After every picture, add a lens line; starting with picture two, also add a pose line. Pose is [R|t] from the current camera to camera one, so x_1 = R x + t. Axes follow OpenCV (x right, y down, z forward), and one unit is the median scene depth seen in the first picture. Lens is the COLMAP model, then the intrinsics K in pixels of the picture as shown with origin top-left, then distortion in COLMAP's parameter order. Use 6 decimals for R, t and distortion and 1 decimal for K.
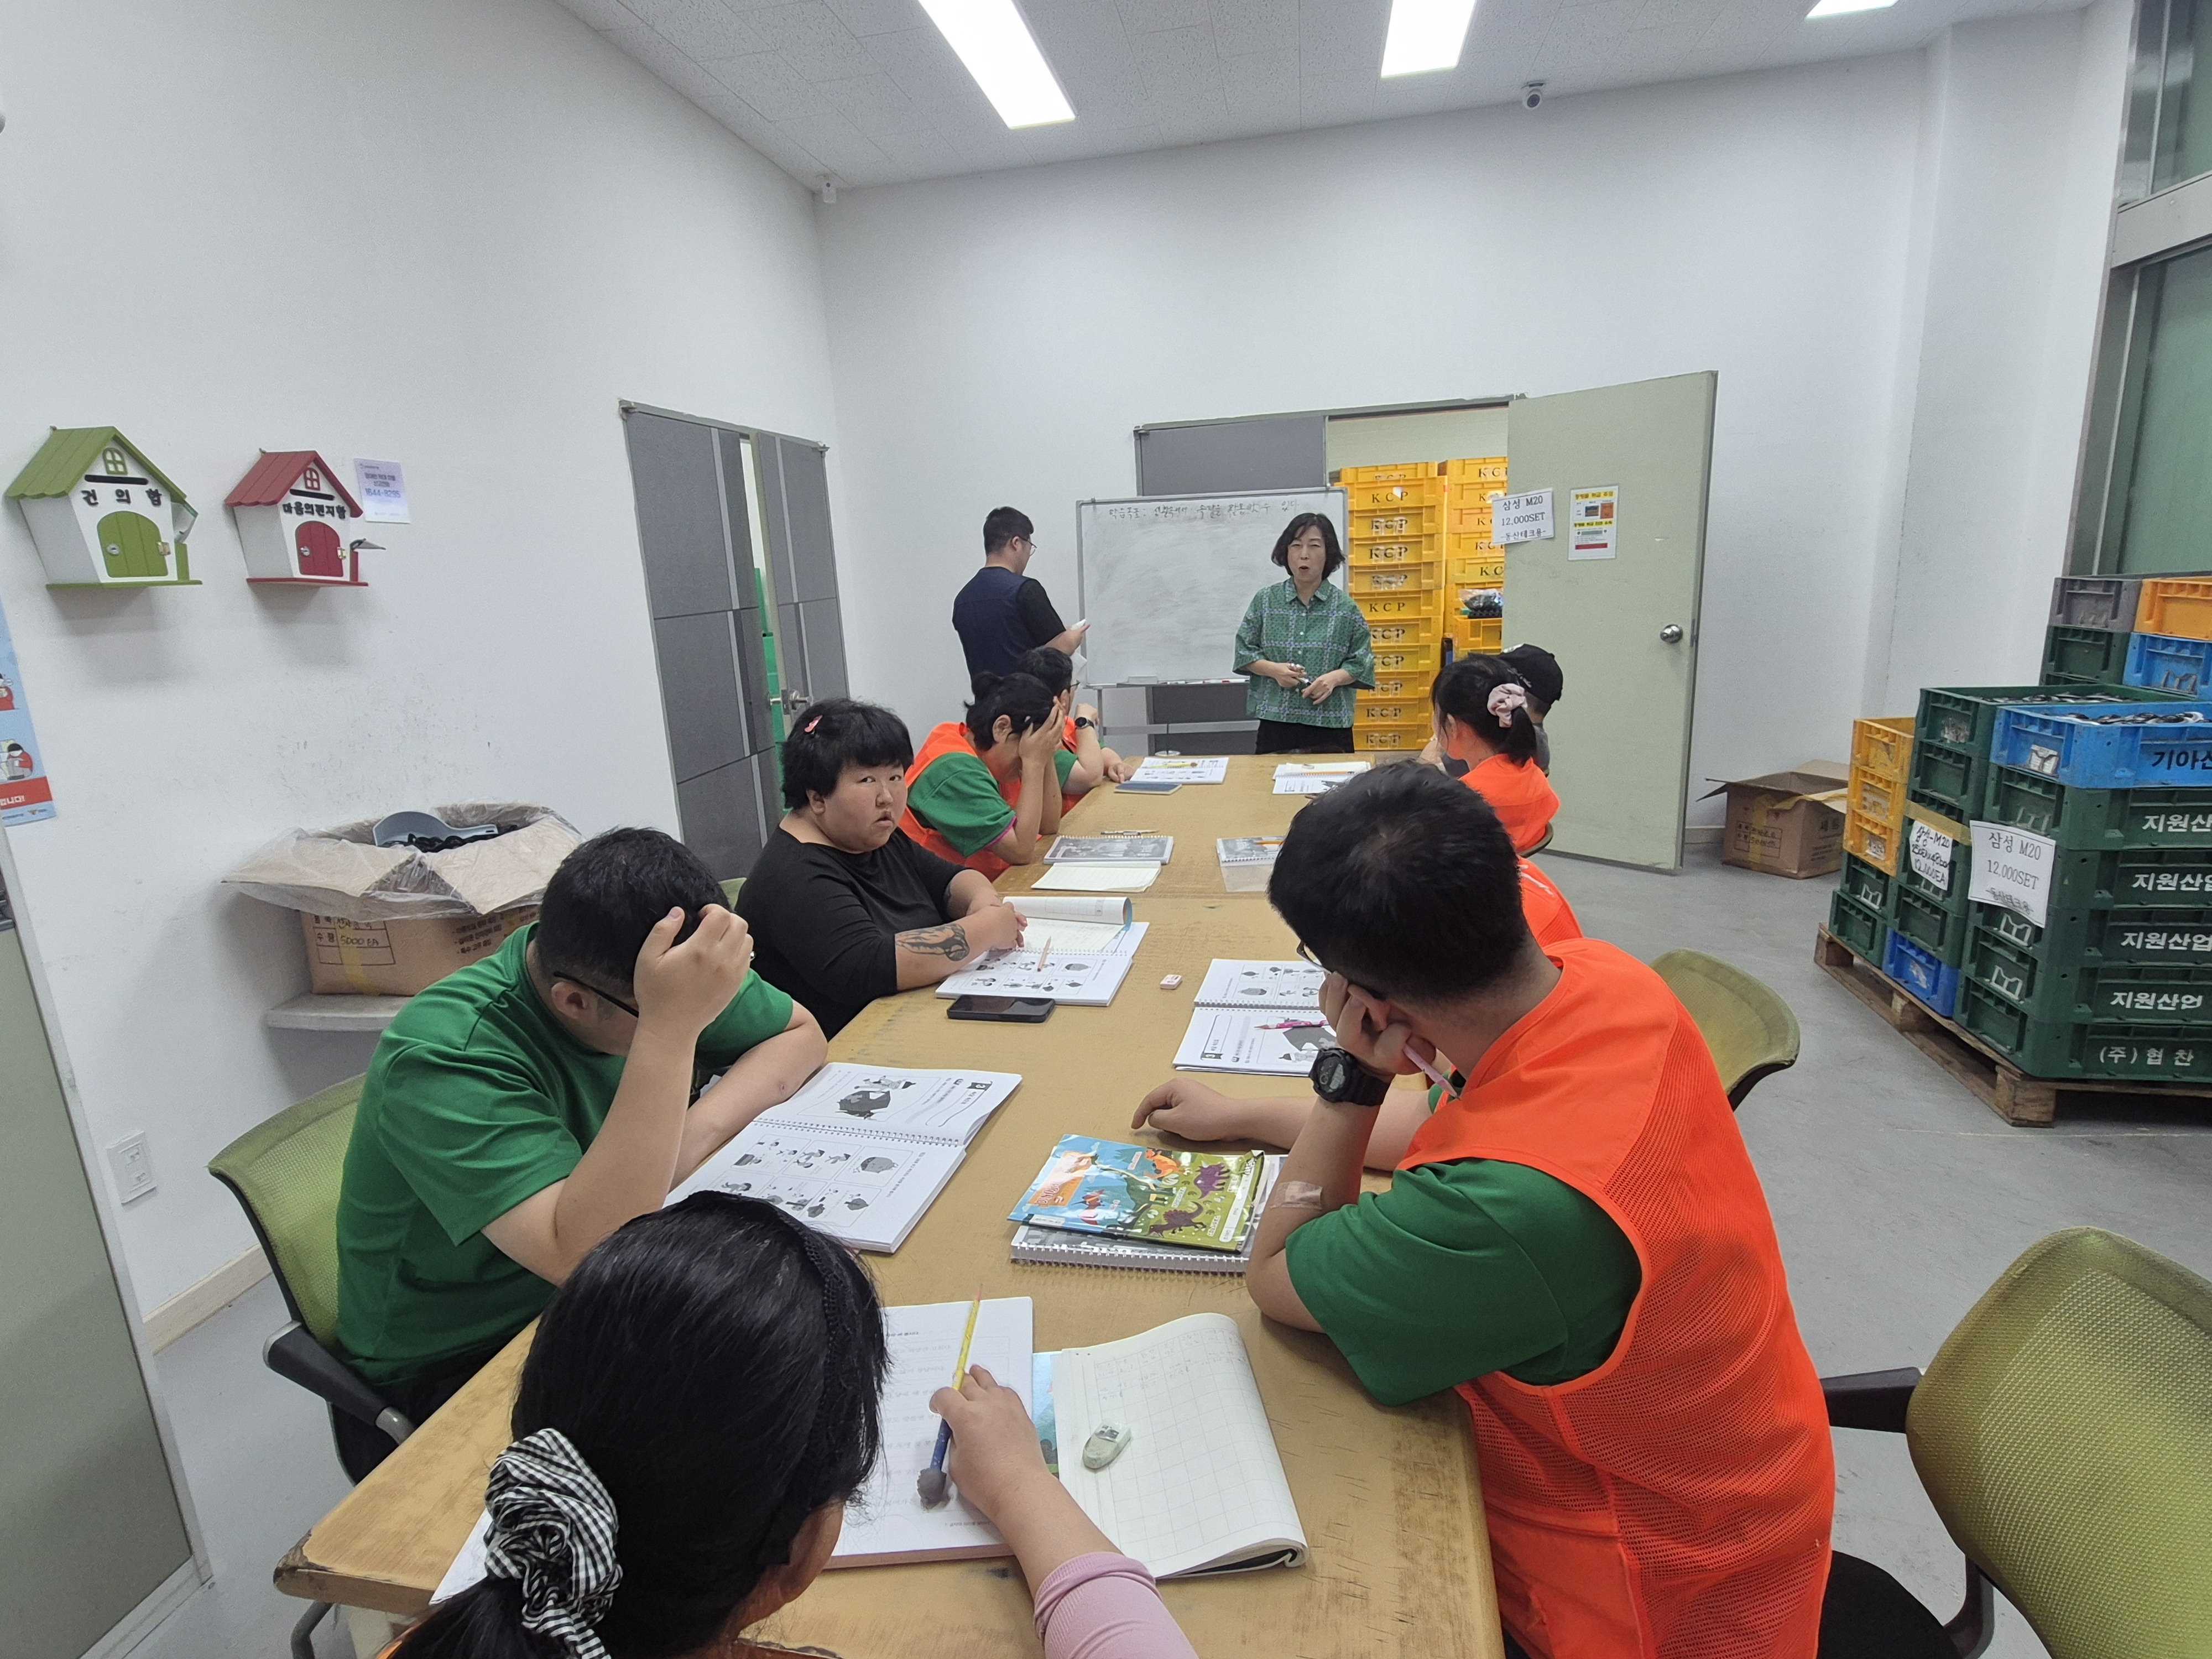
lens RADIAL K [[1152.1, 0, 1094.8], [0, 1152.1, 832.3], [0, 0, 1]] dist [0.007695, -0.008939]
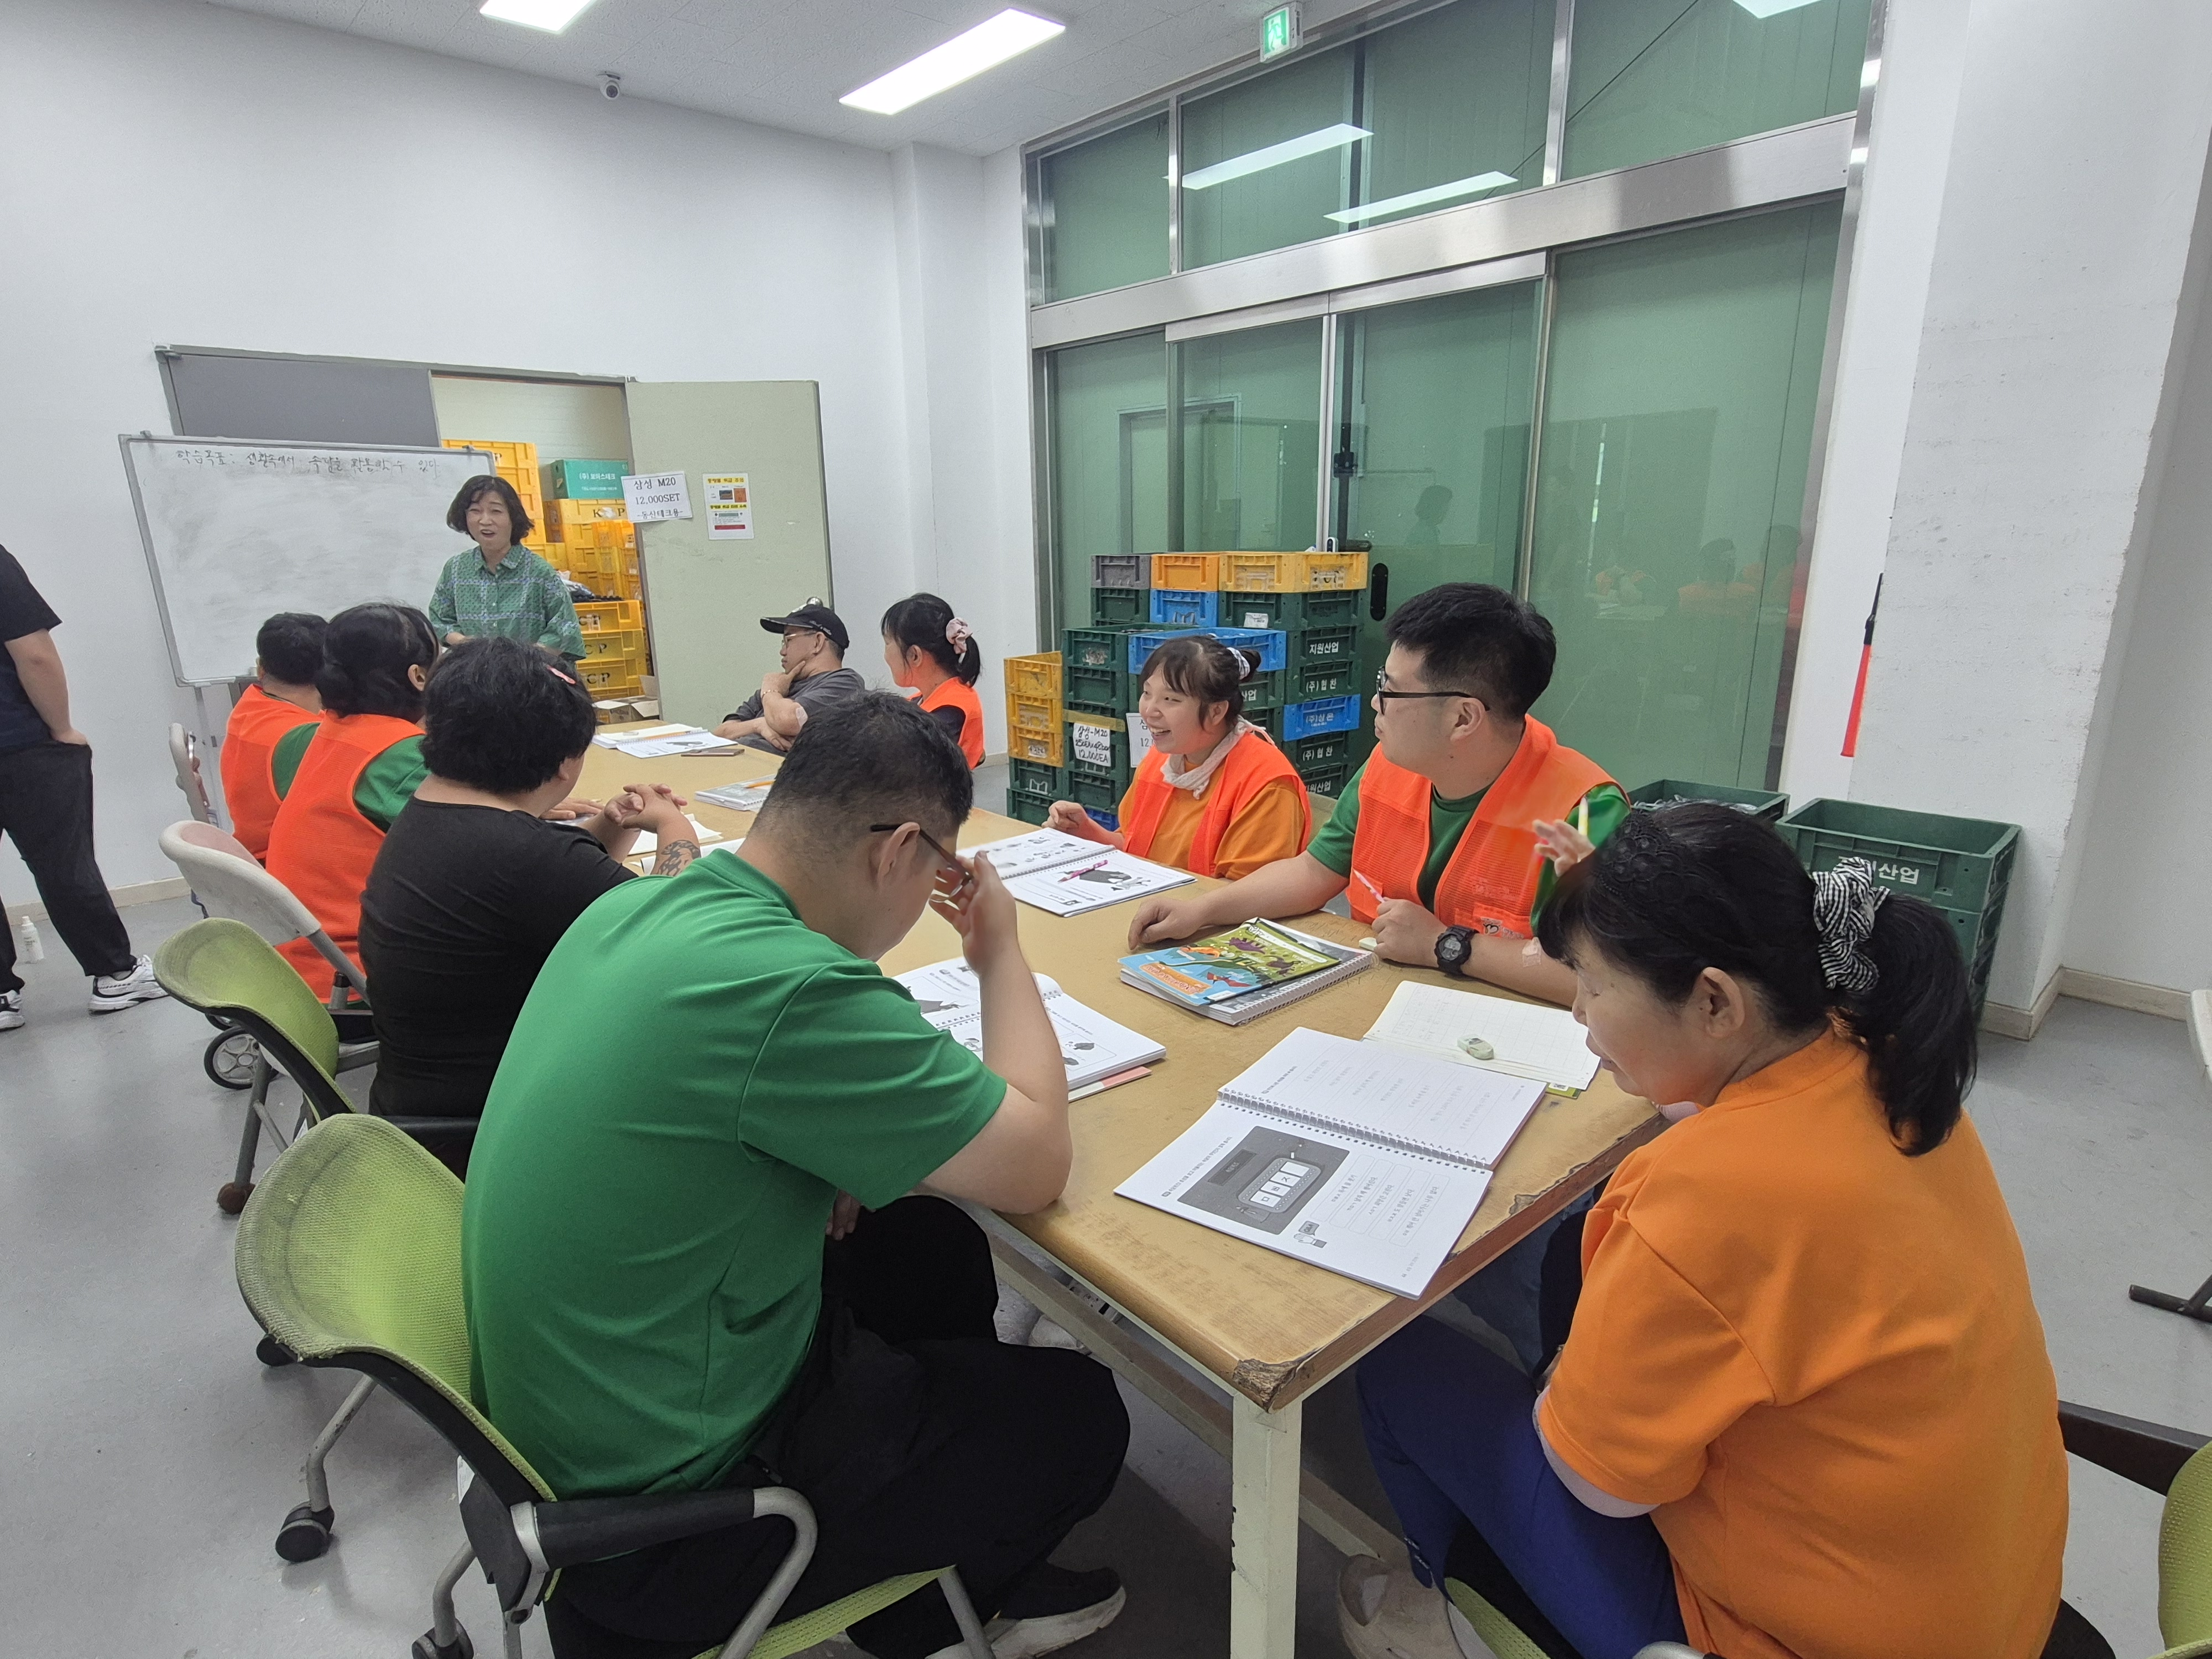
lens RADIAL K [[1152.1, 0, 1066.8], [0, 1152.1, 836.6], [0, 0, 1]] dist [0.007695, -0.008939]
pose [[0.612552, -0.162430, 0.773561, -0.322912], [0.165789, 0.983291, 0.075187, 0.014894], [-0.772848, 0.082192, 0.629246, 0.102448]]
